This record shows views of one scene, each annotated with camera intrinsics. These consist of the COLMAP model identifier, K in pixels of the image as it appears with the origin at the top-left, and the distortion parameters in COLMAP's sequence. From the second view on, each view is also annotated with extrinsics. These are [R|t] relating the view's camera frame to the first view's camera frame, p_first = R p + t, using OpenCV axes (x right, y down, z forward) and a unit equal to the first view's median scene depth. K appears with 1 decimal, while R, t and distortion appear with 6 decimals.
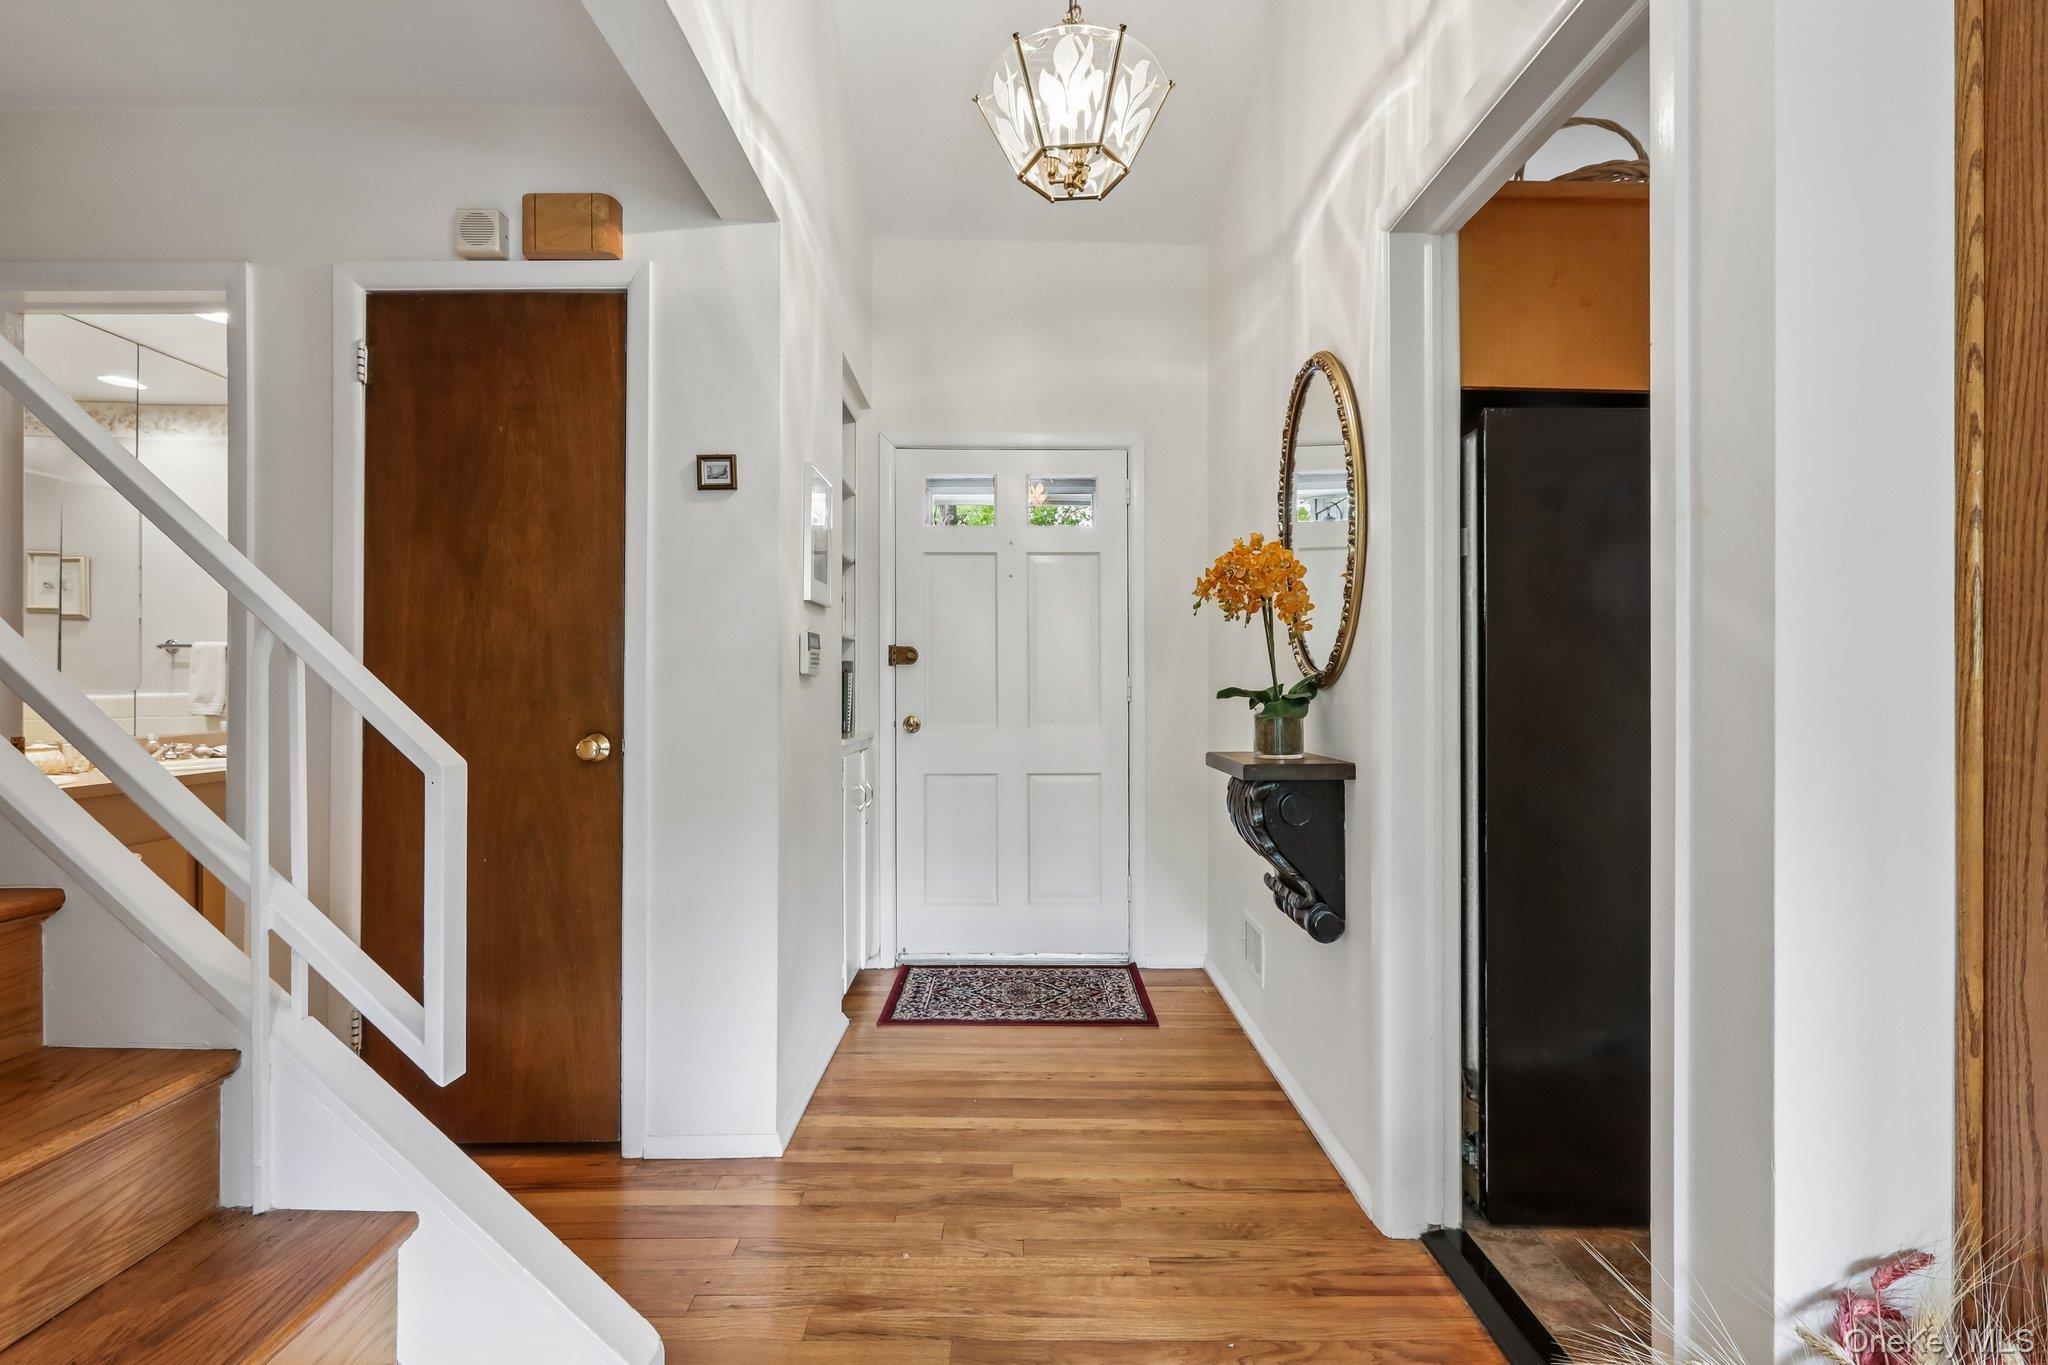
lens RADIAL K [[920.3, 0, 1034.8], [0, 920.3, 682.8], [0, 0, 1]] dist [0.000037, 0.000375]
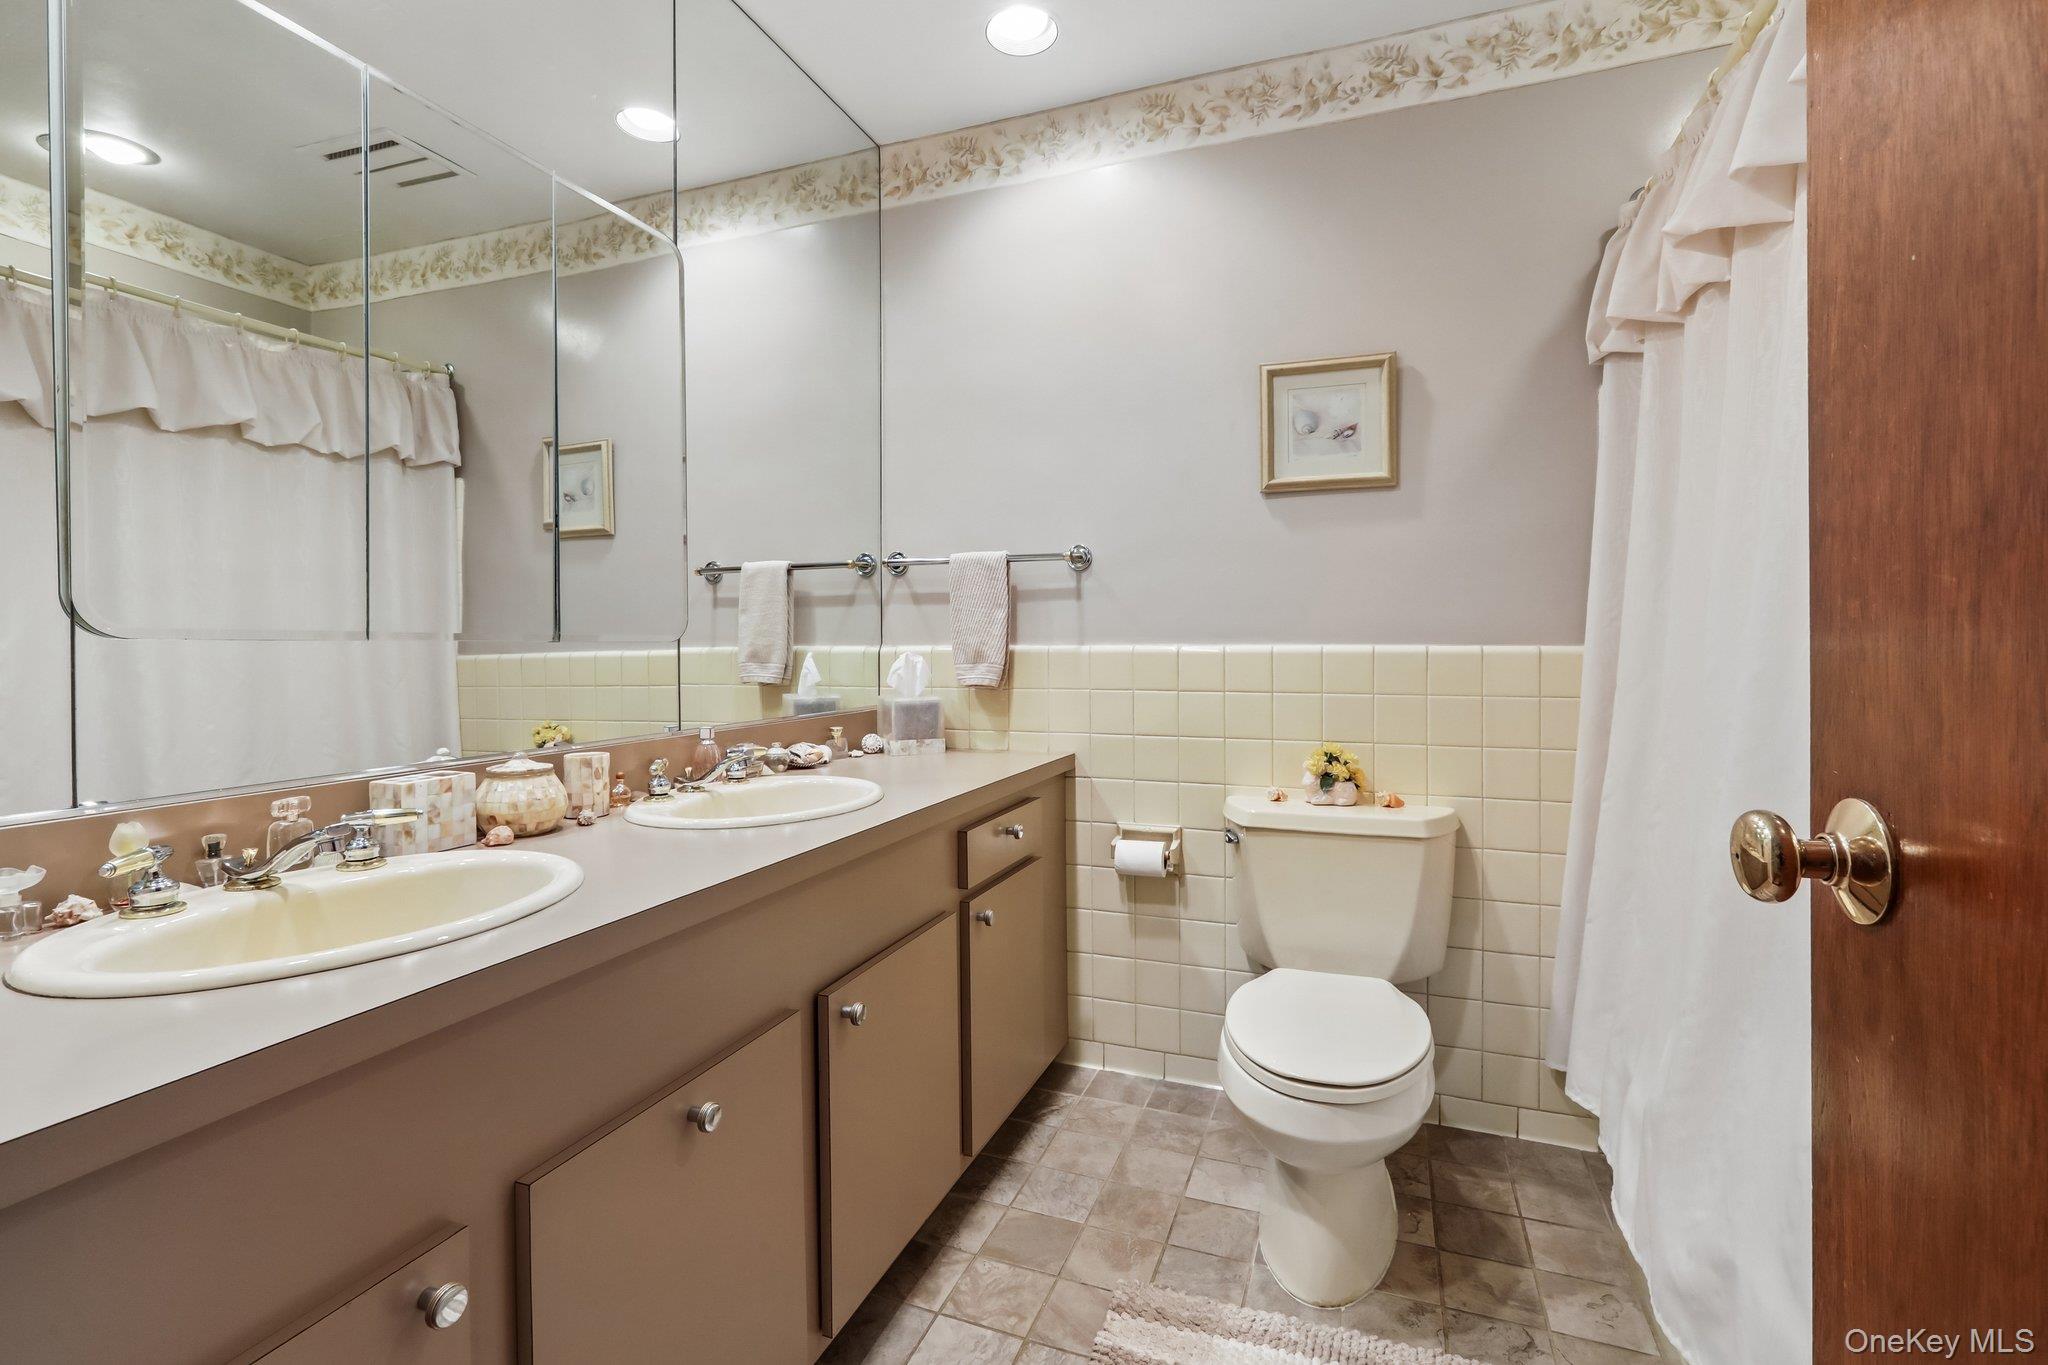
lens RADIAL K [[929.1, 0, 1013.9], [0, 929.1, 659.9], [0, 0, 1]] dist [-0.002549, 0.002145]
pose [[0.920684, 0.001257, -0.390307, -0.512994], [0.006881, 0.999787, 0.019453, 0.009140], [0.390249, -0.020596, 0.920479, 0.507752]]
